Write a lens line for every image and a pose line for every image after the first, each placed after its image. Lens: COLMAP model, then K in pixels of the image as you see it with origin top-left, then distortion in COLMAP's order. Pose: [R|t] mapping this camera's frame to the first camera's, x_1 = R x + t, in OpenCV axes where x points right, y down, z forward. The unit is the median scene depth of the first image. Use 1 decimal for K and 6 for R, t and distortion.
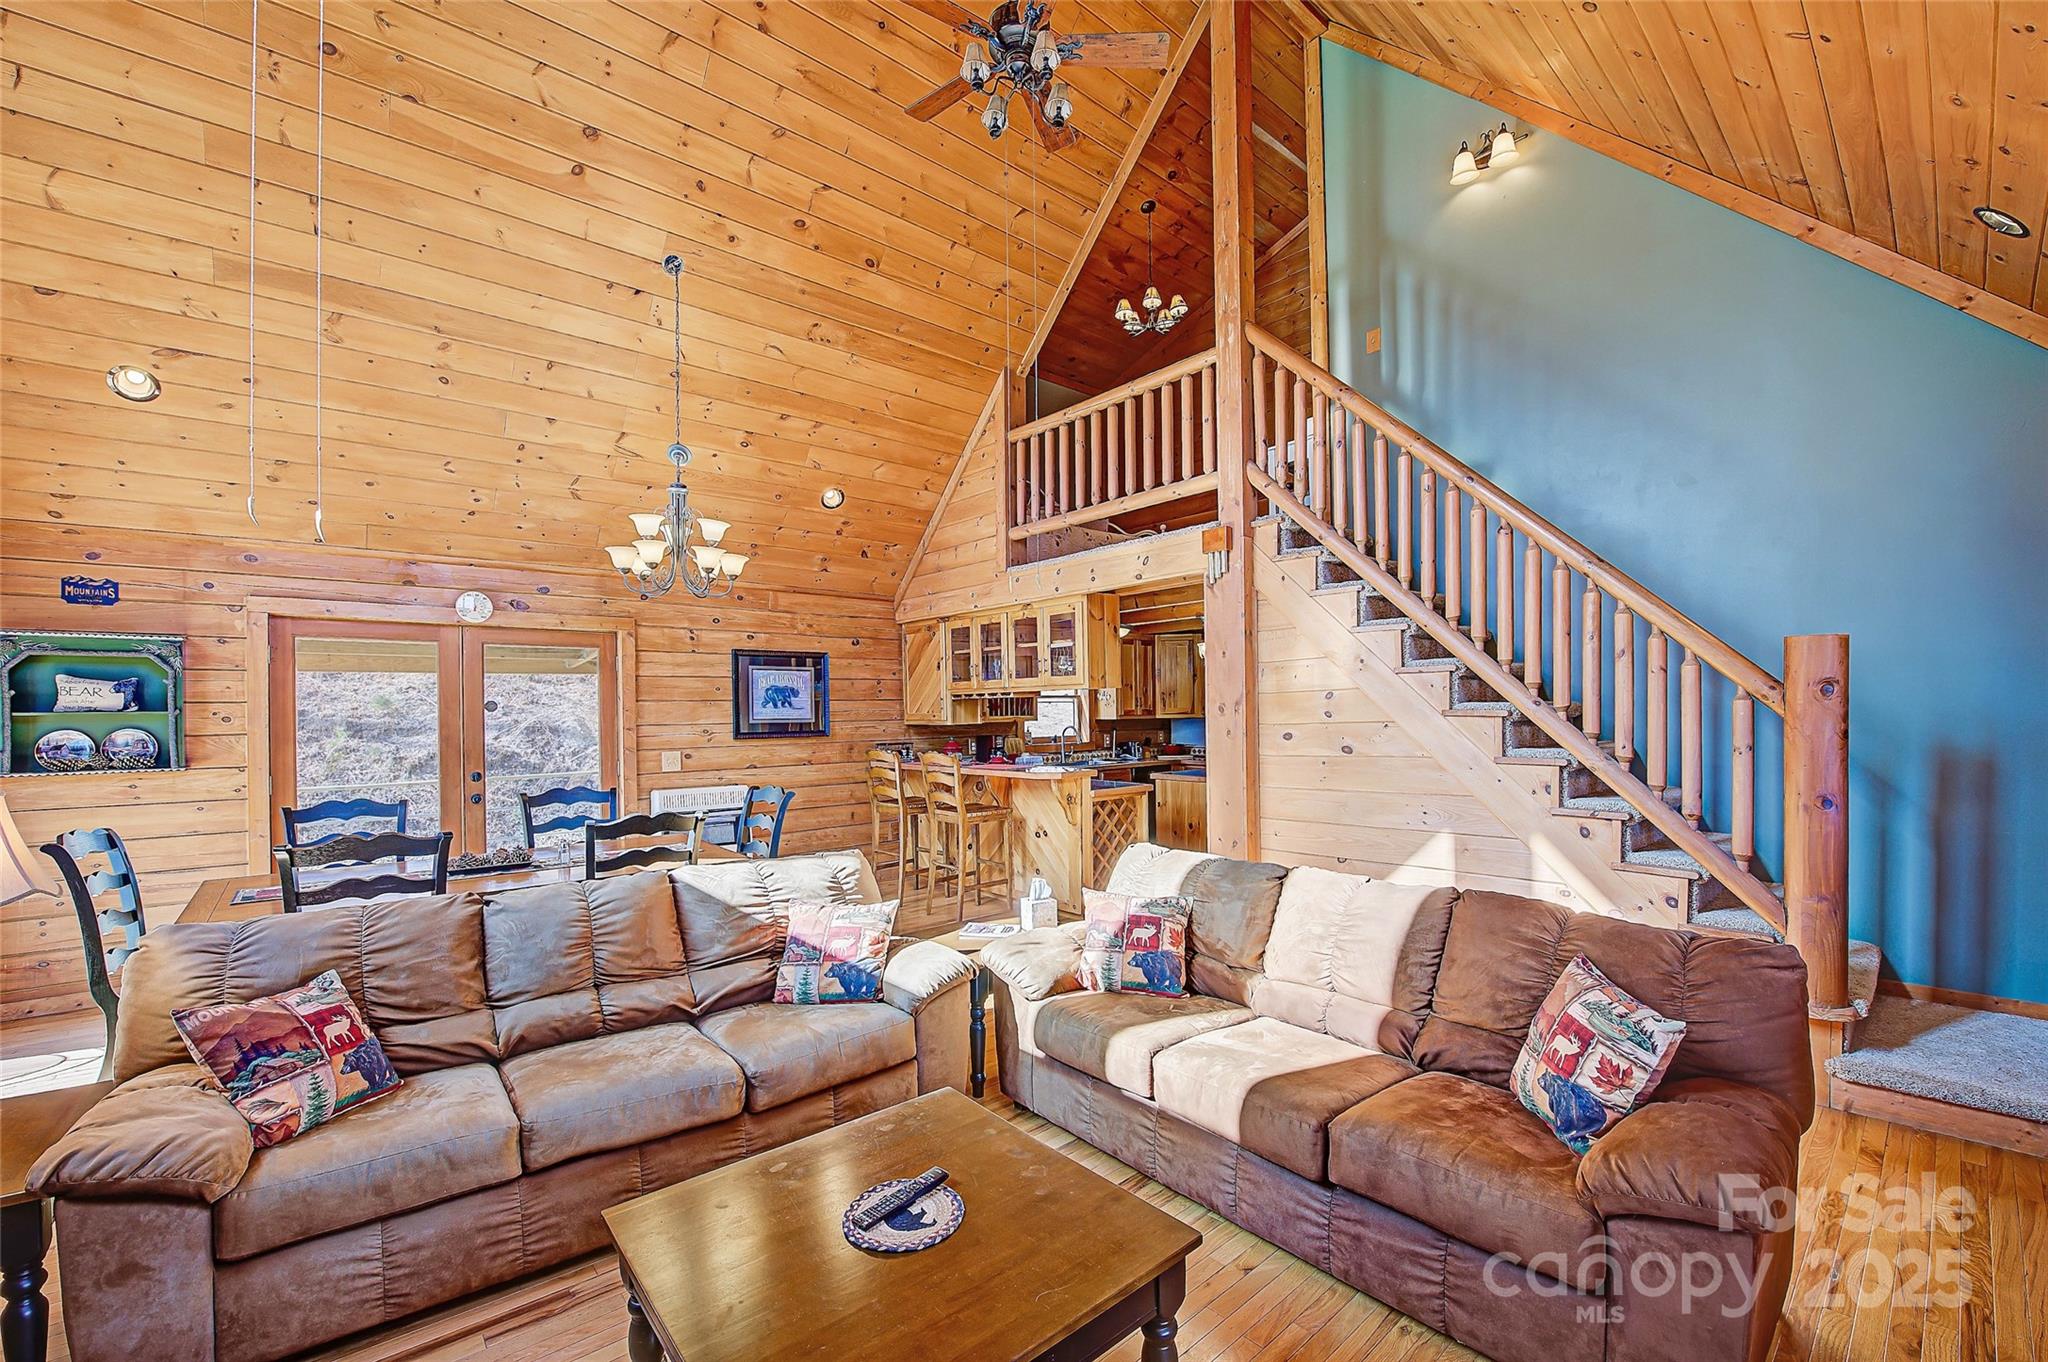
lens RADIAL K [[856.1, 0, 1027.2], [0, 856.1, 710.2], [0, 0, 1]] dist [-0.009097, -0.000431]
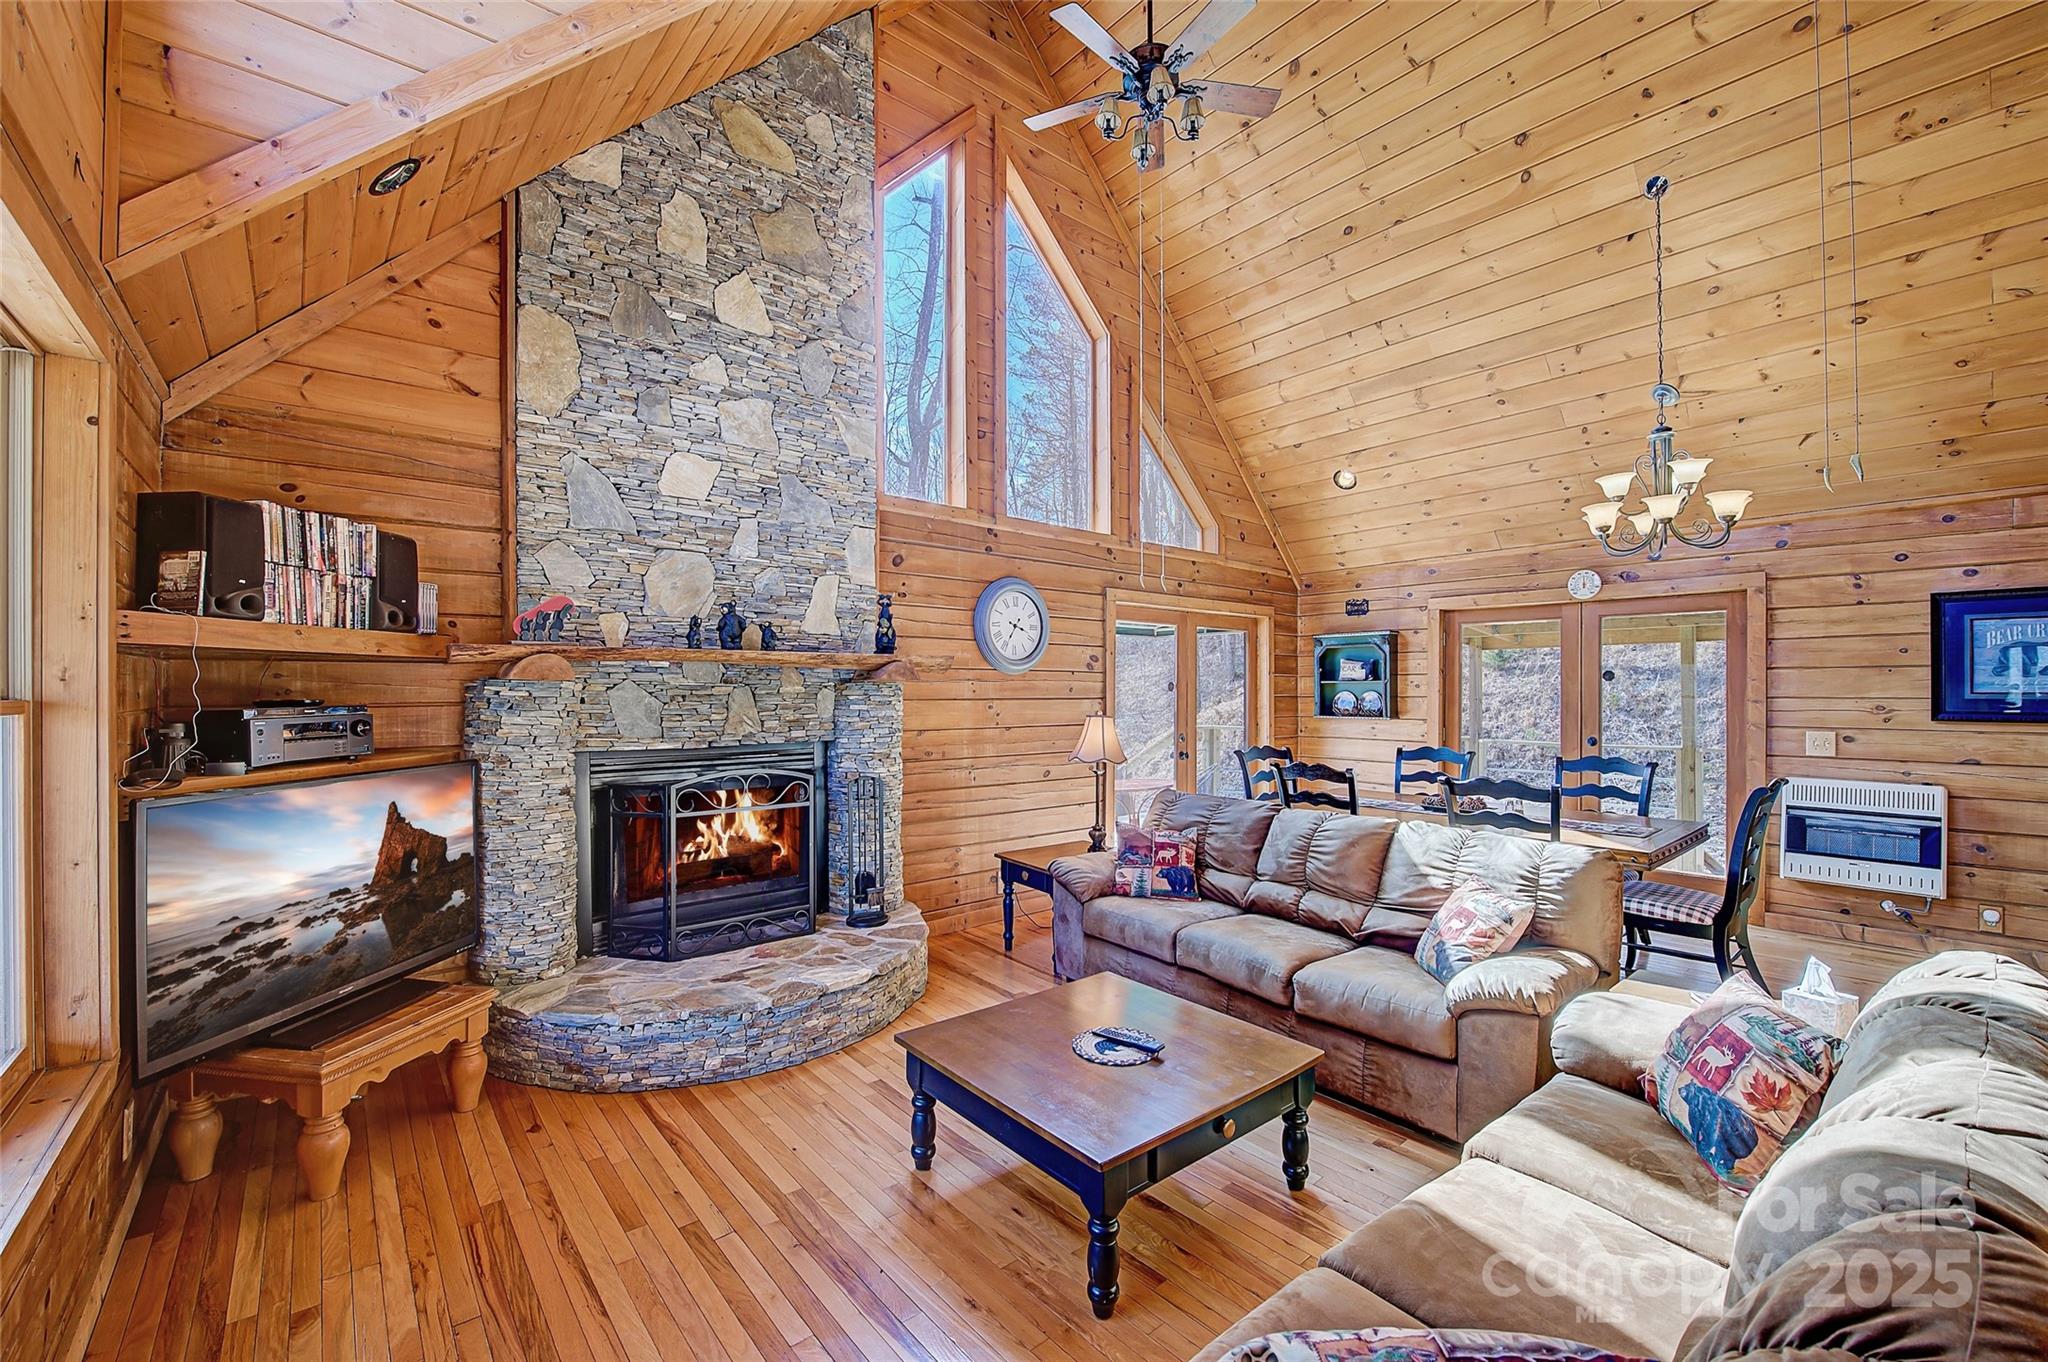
lens RADIAL K [[856.1, 0, 1035.8], [0, 856.1, 687.8], [0, 0, 1]] dist [-0.009097, -0.000431]
pose [[-0.022335, 0.012409, -0.999674, 0.534218], [0.002737, 0.999920, 0.012351, -0.005825], [0.999747, -0.002460, -0.022368, 0.384592]]
